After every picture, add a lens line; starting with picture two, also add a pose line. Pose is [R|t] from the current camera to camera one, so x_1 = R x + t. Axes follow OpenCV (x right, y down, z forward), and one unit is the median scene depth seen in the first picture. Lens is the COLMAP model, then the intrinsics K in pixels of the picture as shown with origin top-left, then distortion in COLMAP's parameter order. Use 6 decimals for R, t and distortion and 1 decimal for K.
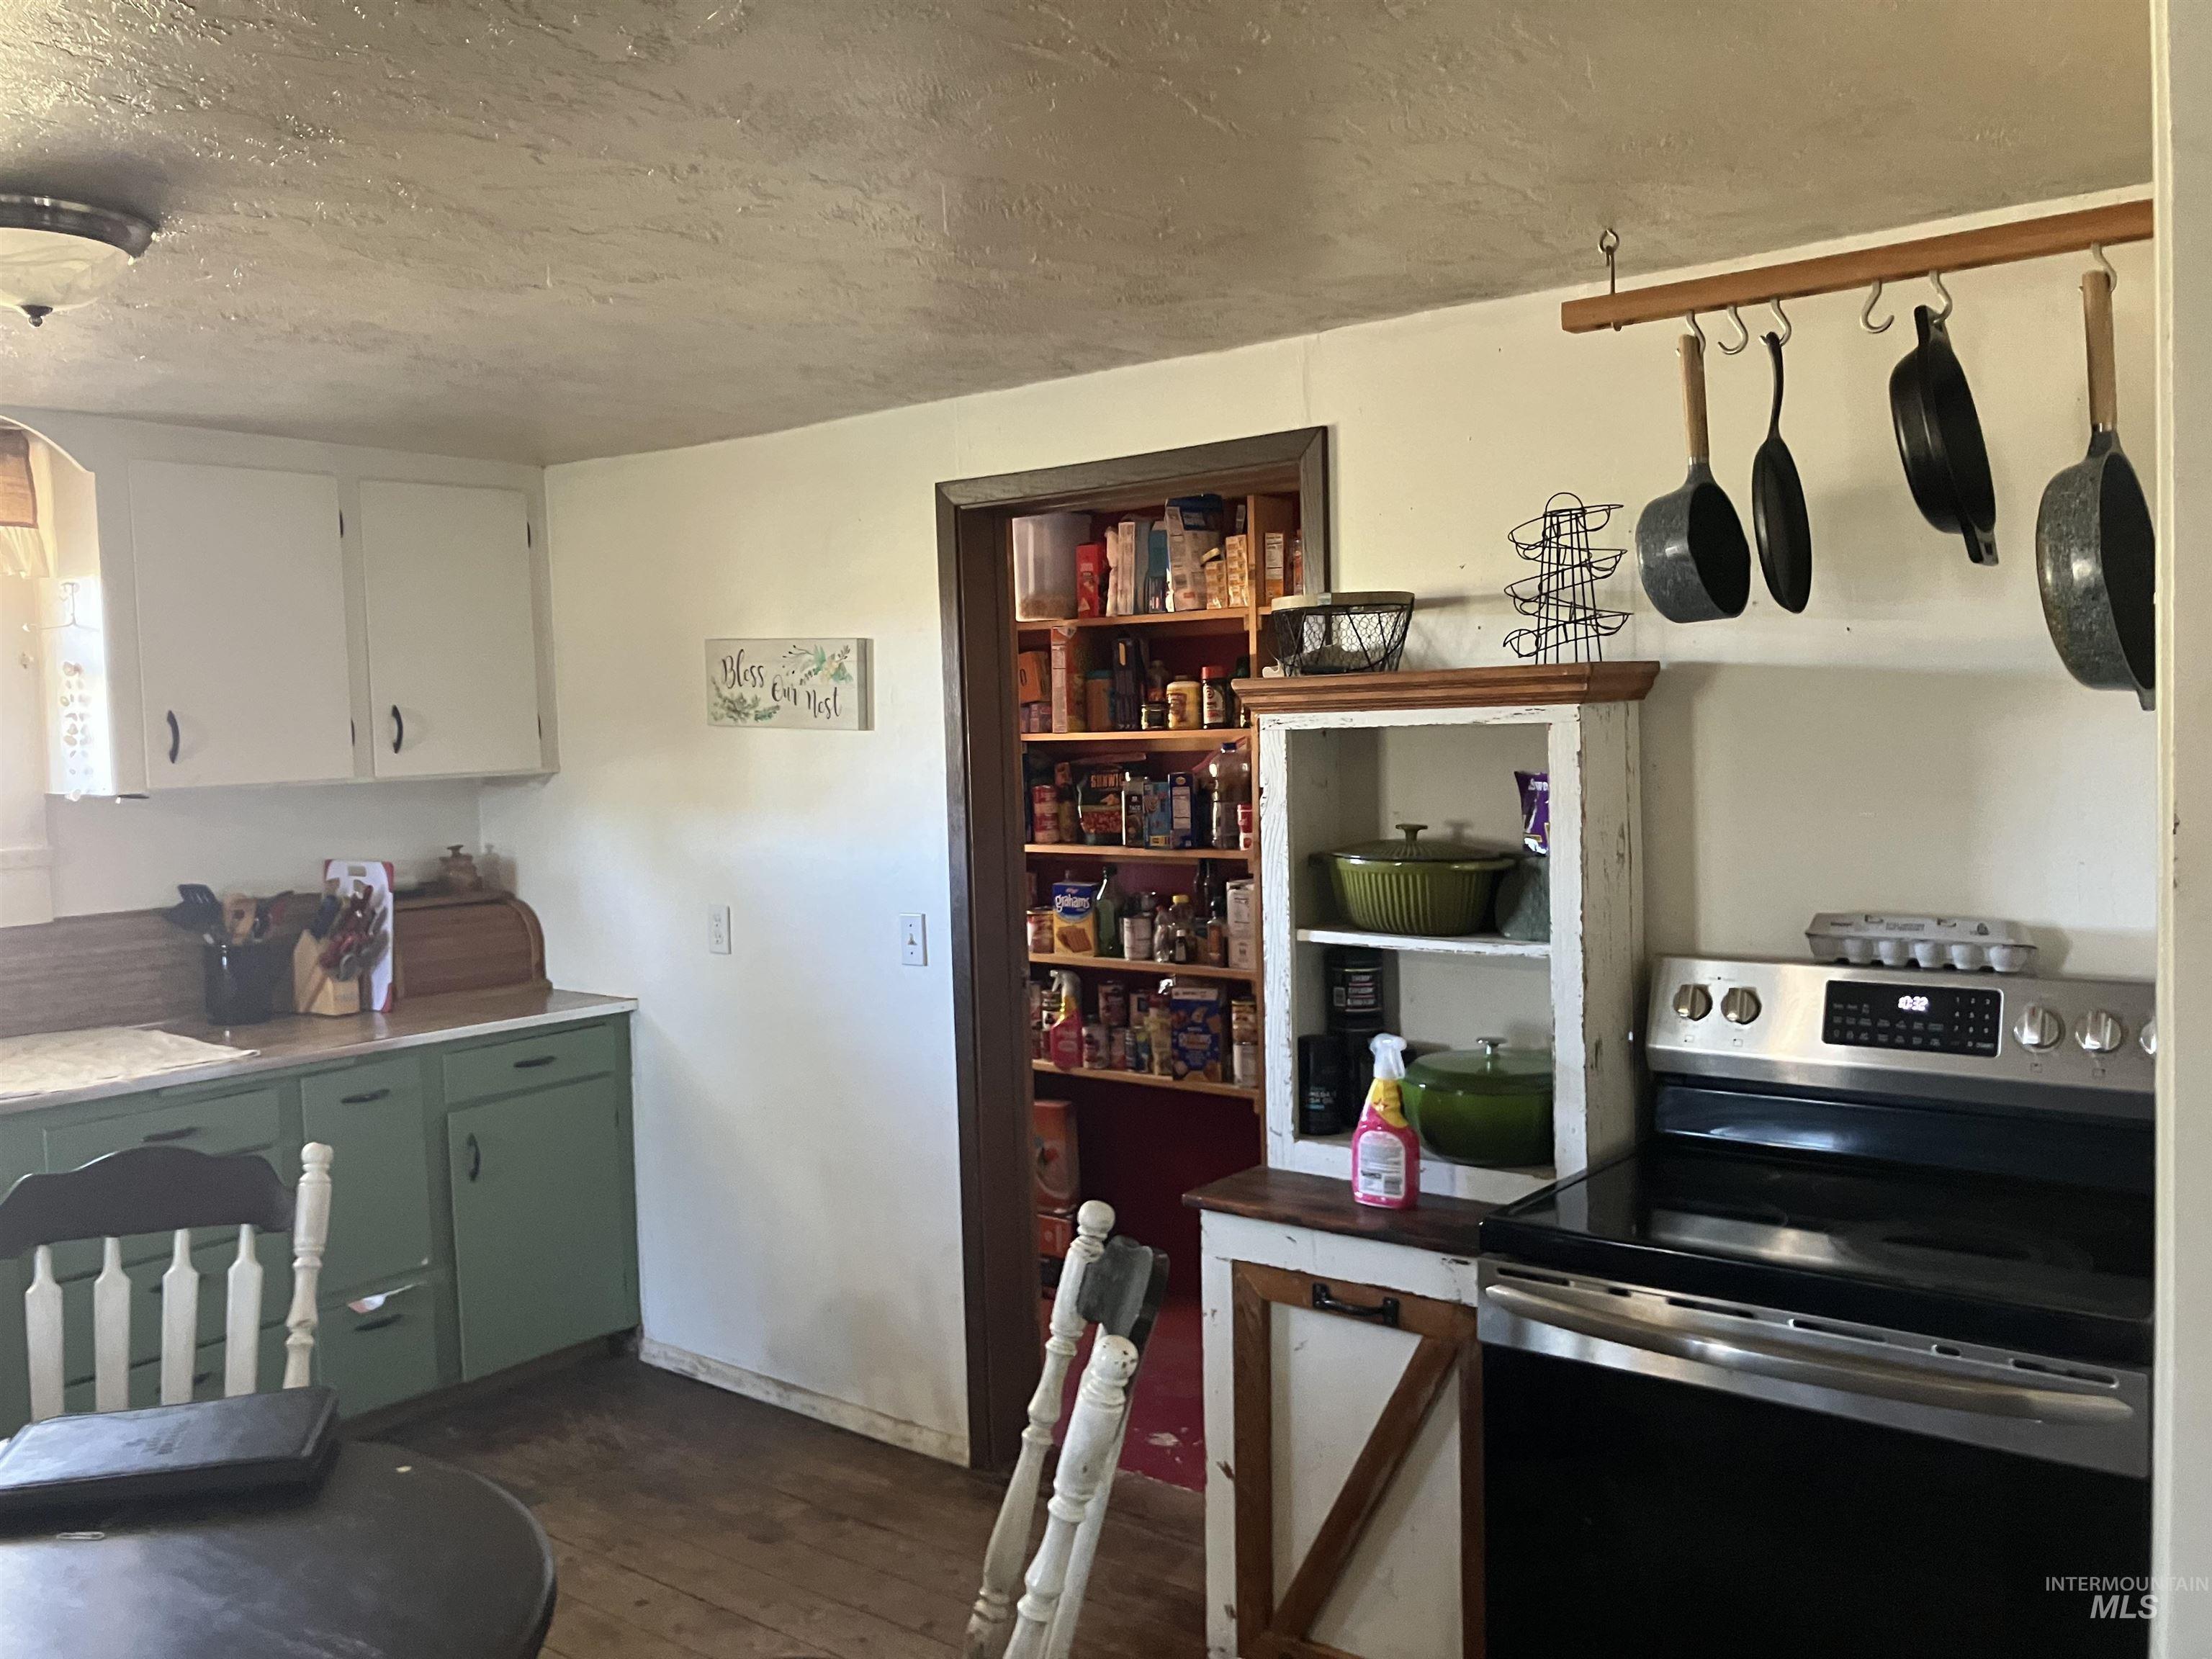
lens RADIAL K [[1834.6, 0, 1100.2], [0, 1834.6, 823.7], [0, 0, 1]] dist [0.004707, 0.001409]
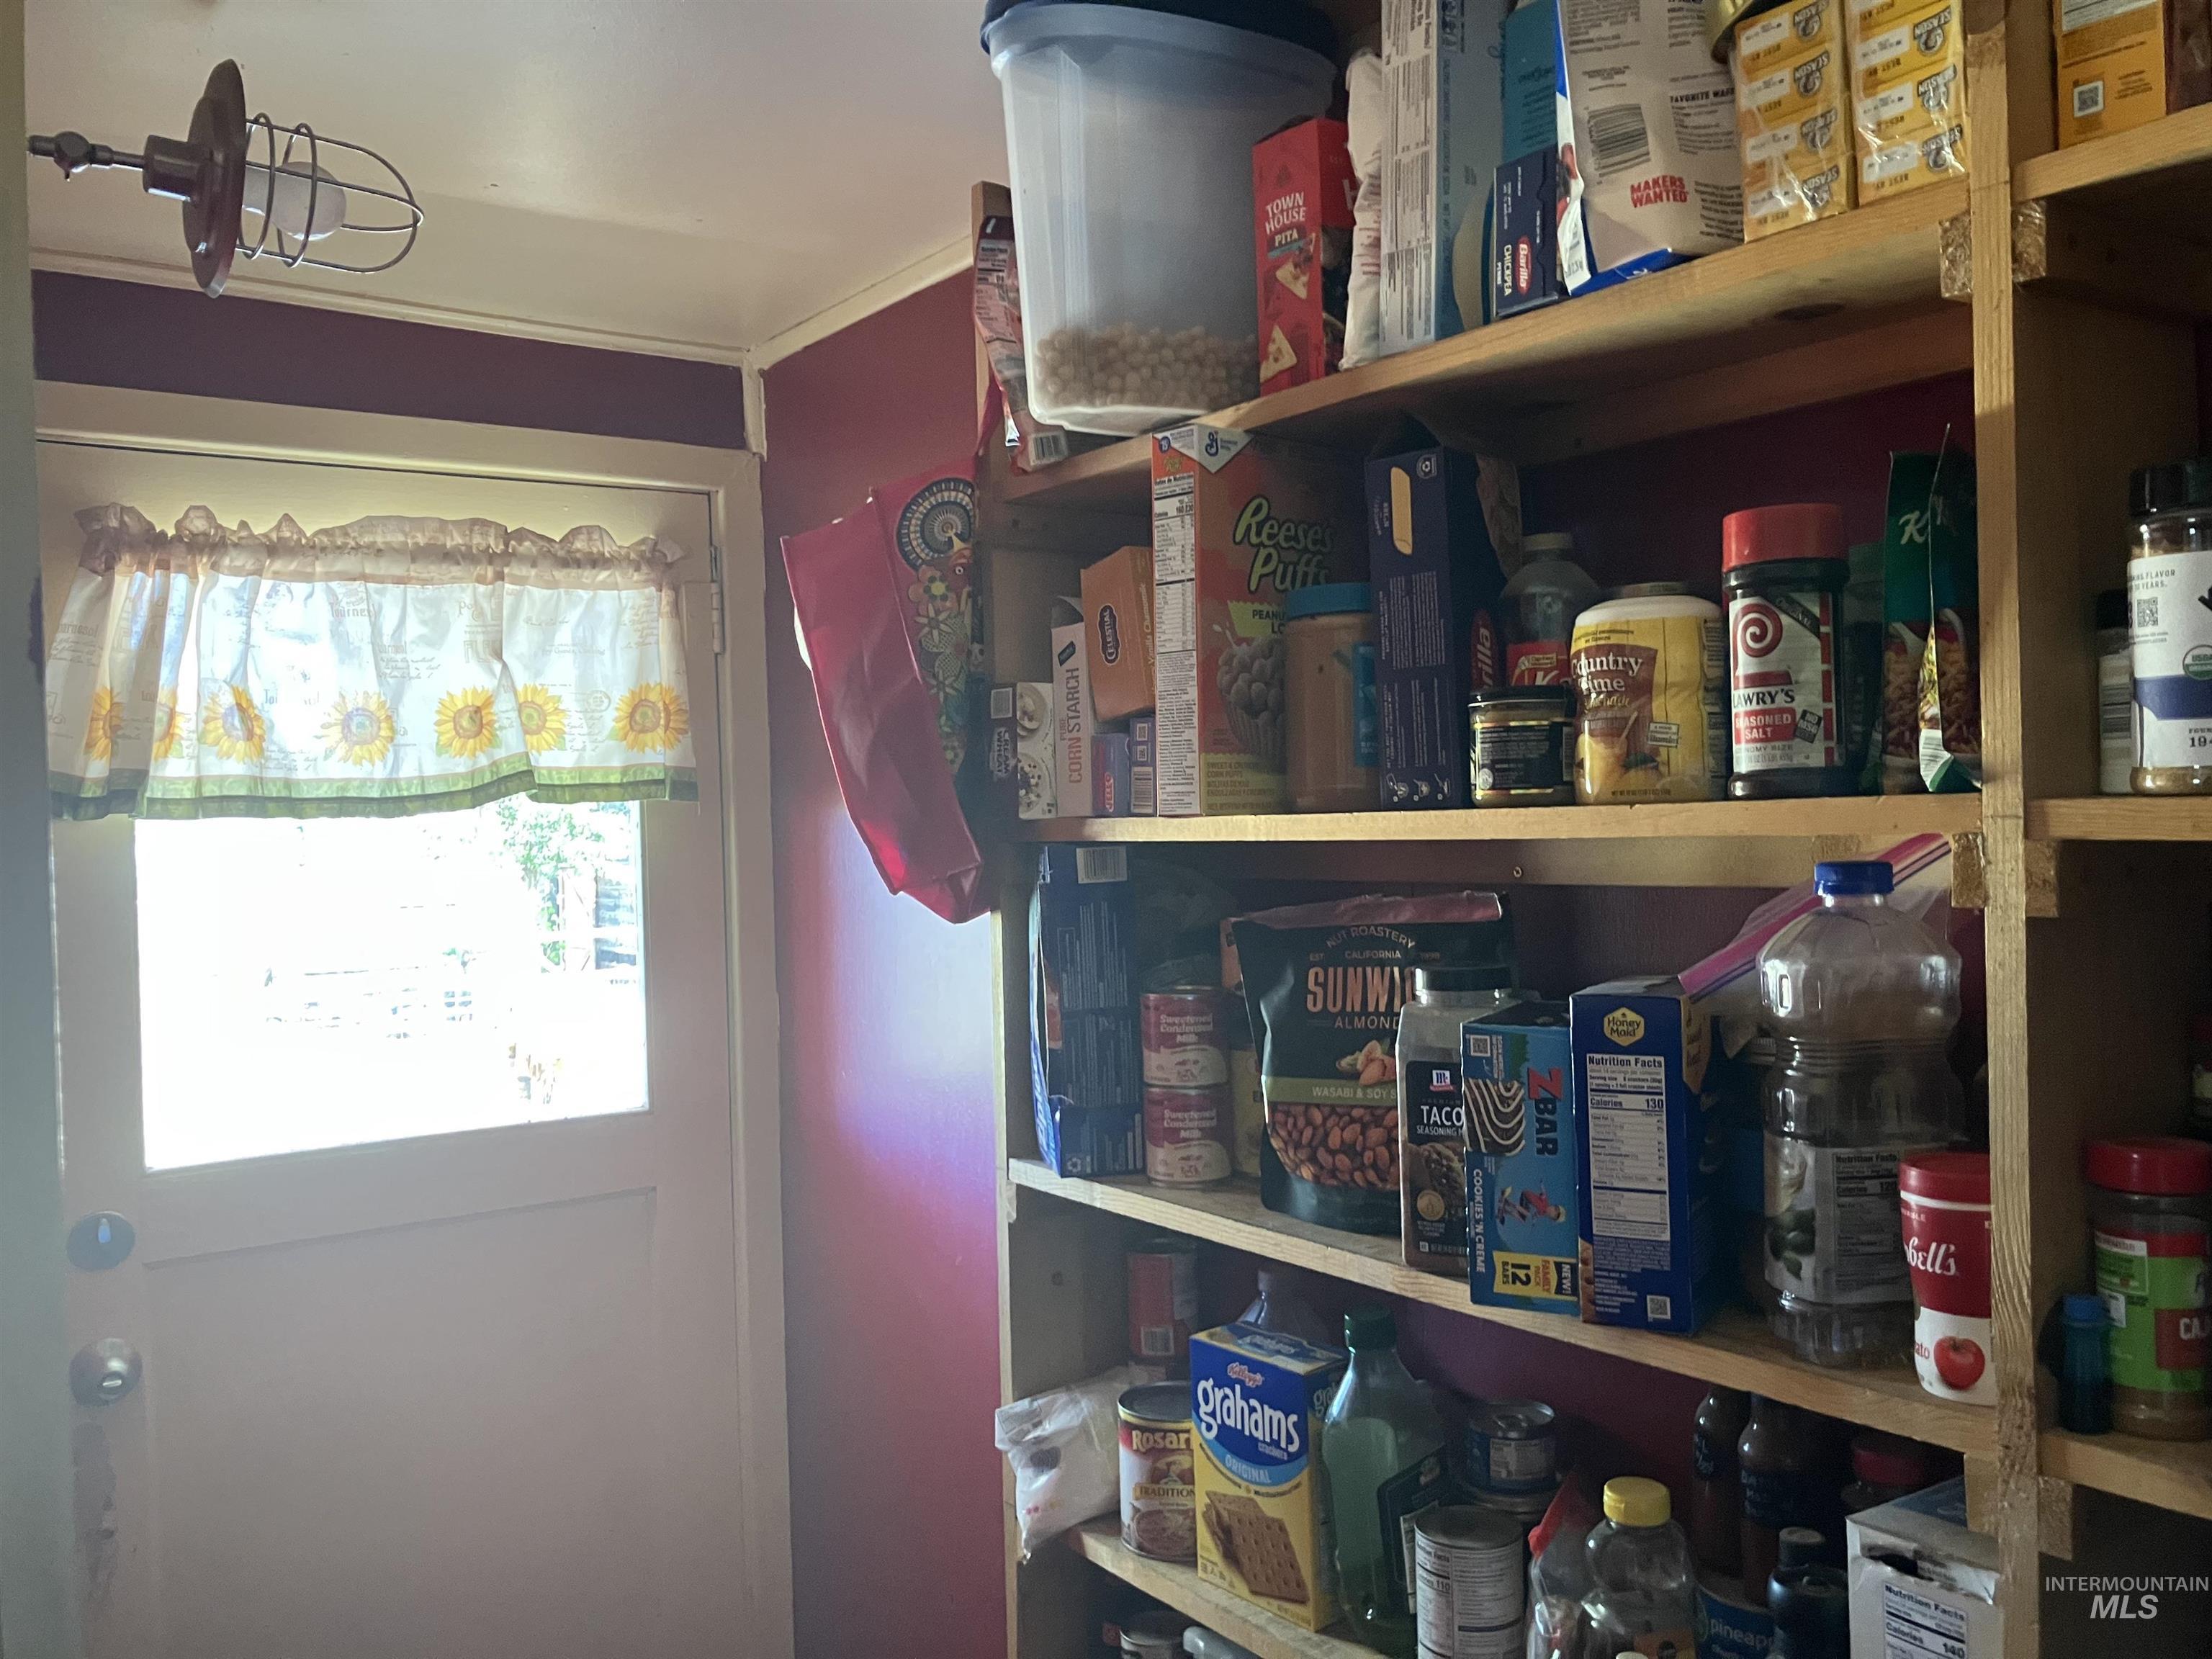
lens RADIAL K [[1834.6, 0, 1100.2], [0, 1834.6, 823.7], [0, 0, 1]] dist [0.004707, 0.001409]
pose [[0.957329, -0.000598, -0.288998, 0.068060], [-0.010804, 0.999225, -0.037857, -0.056458], [0.288797, 0.039364, 0.956581, 1.098062]]
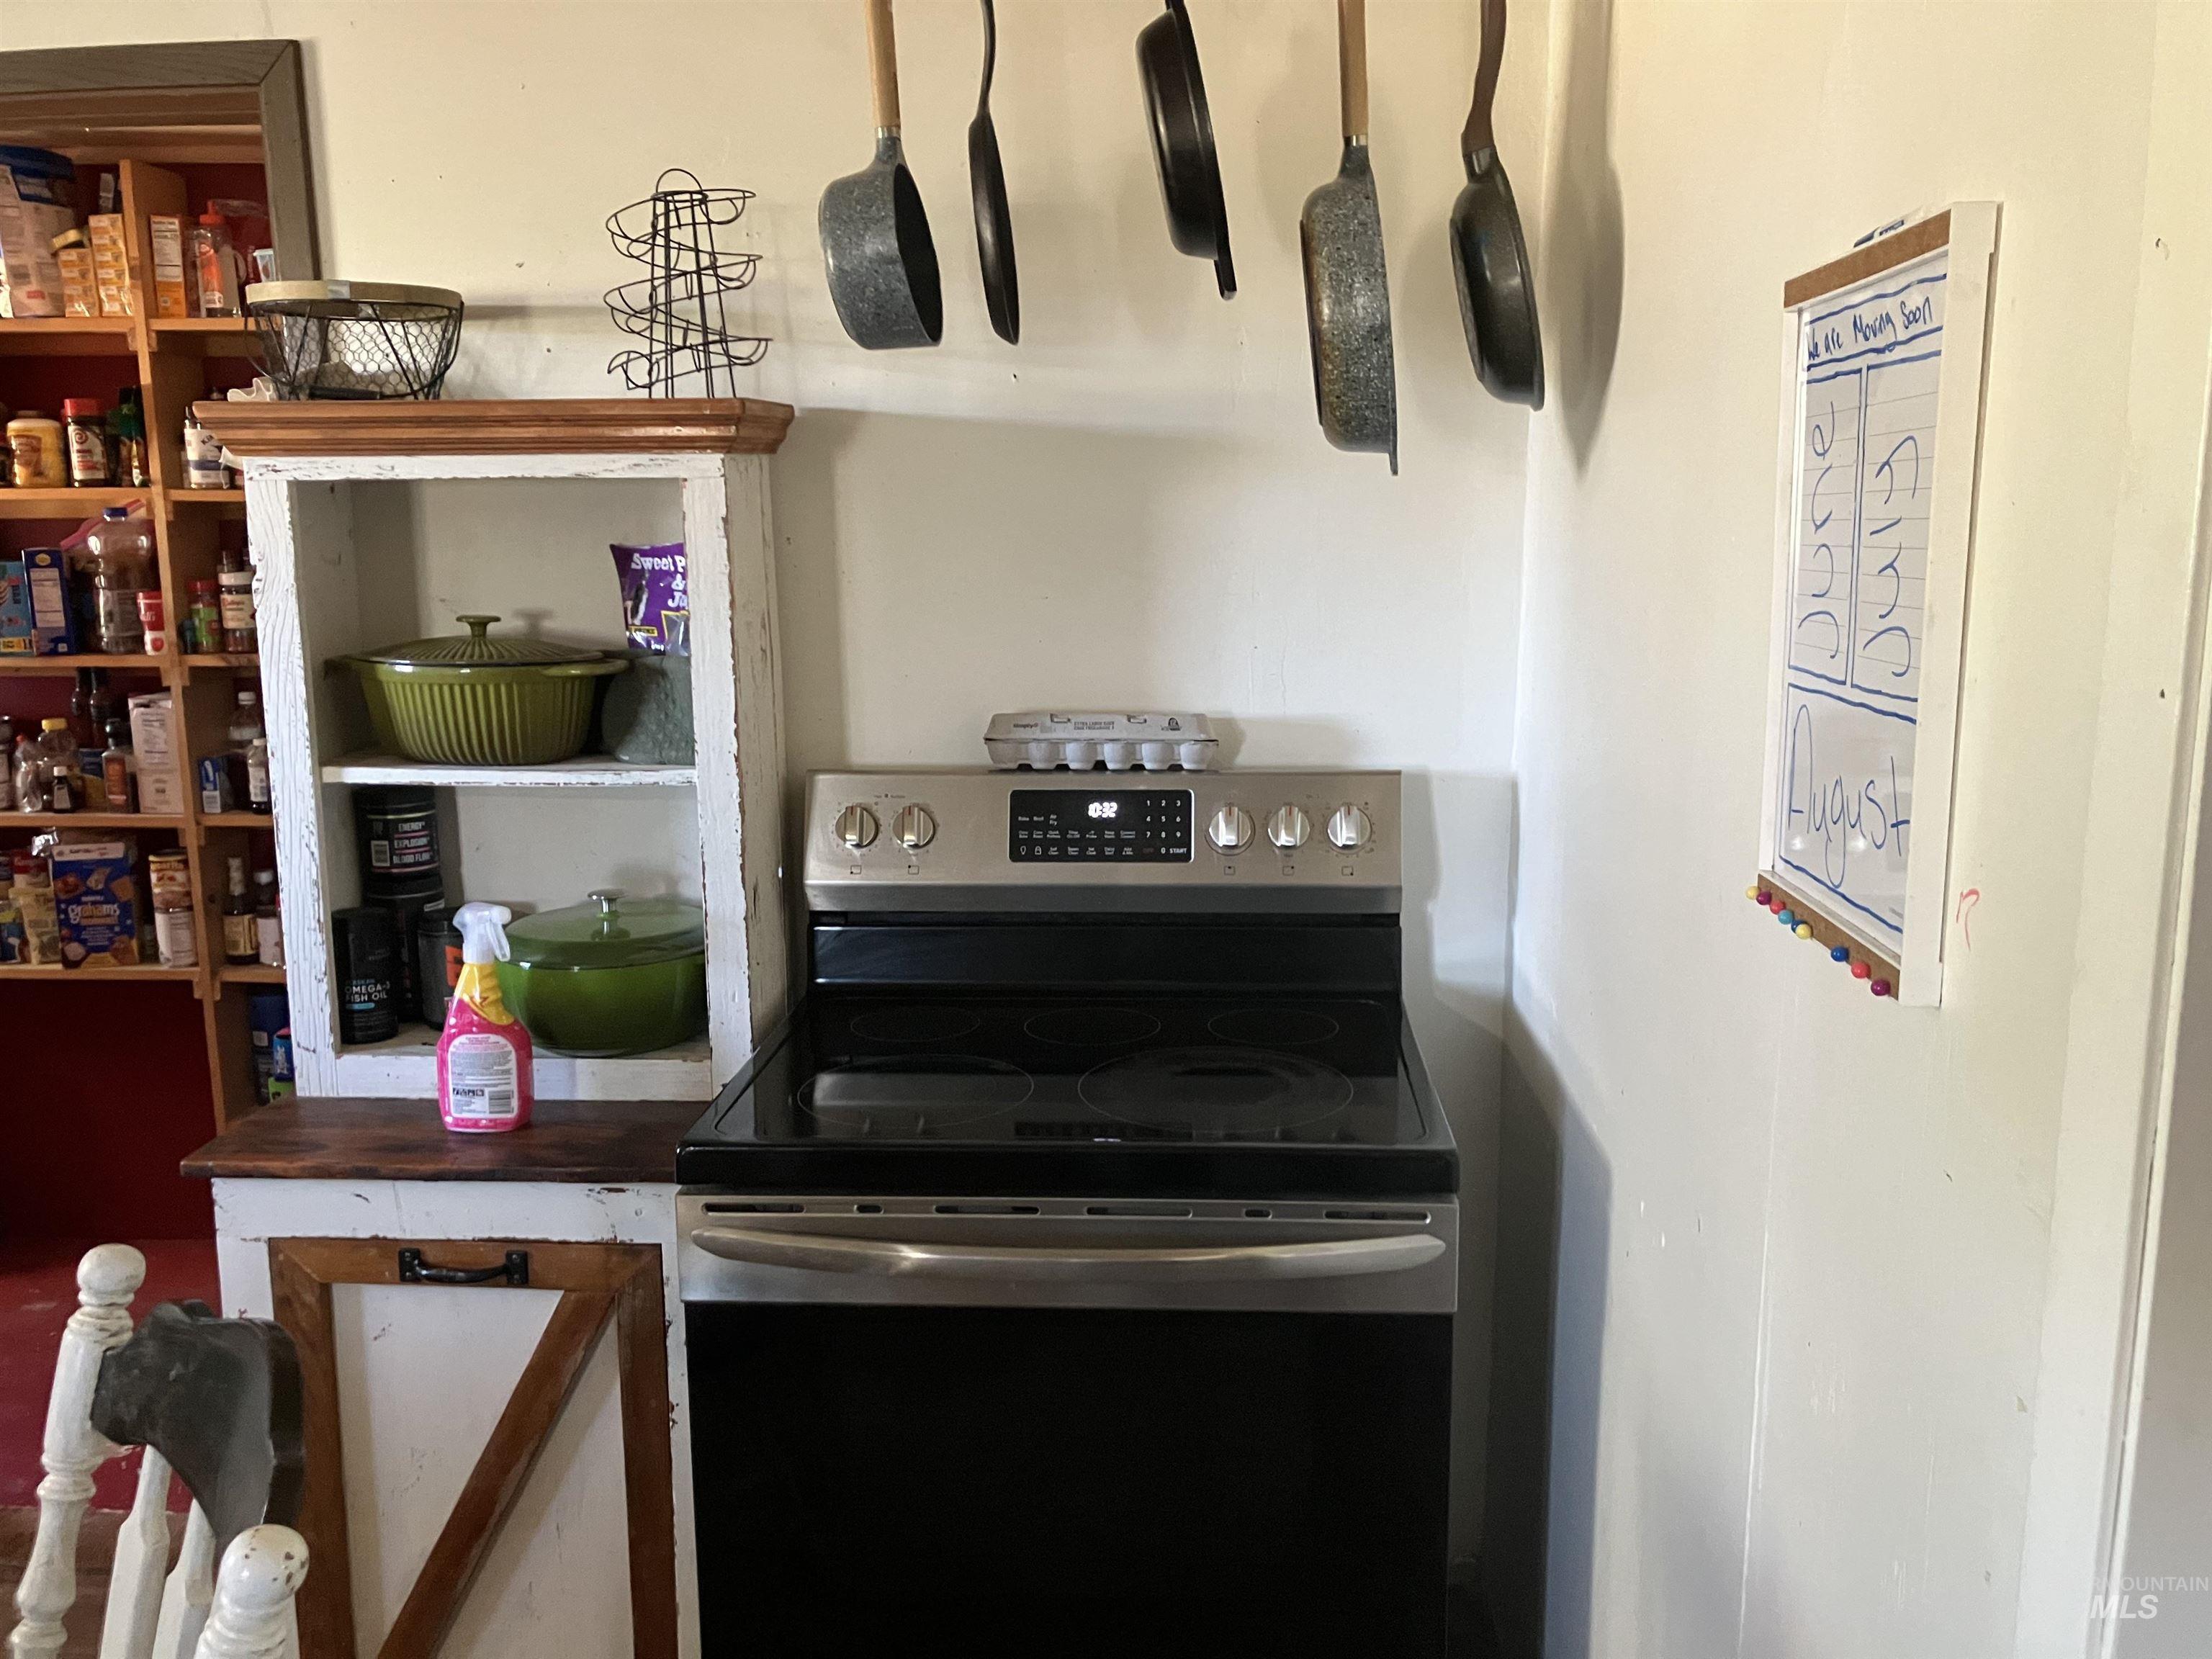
lens RADIAL K [[1800.6, 0, 1109.7], [0, 1800.6, 838.9], [0, 0, 1]] dist [0.011036, -0.001955]
pose [[0.812420, -0.087053, 0.576537, -0.049580], [0.014652, 0.991528, 0.129067, -0.000475], [-0.582888, -0.096409, 0.806813, 0.250595]]
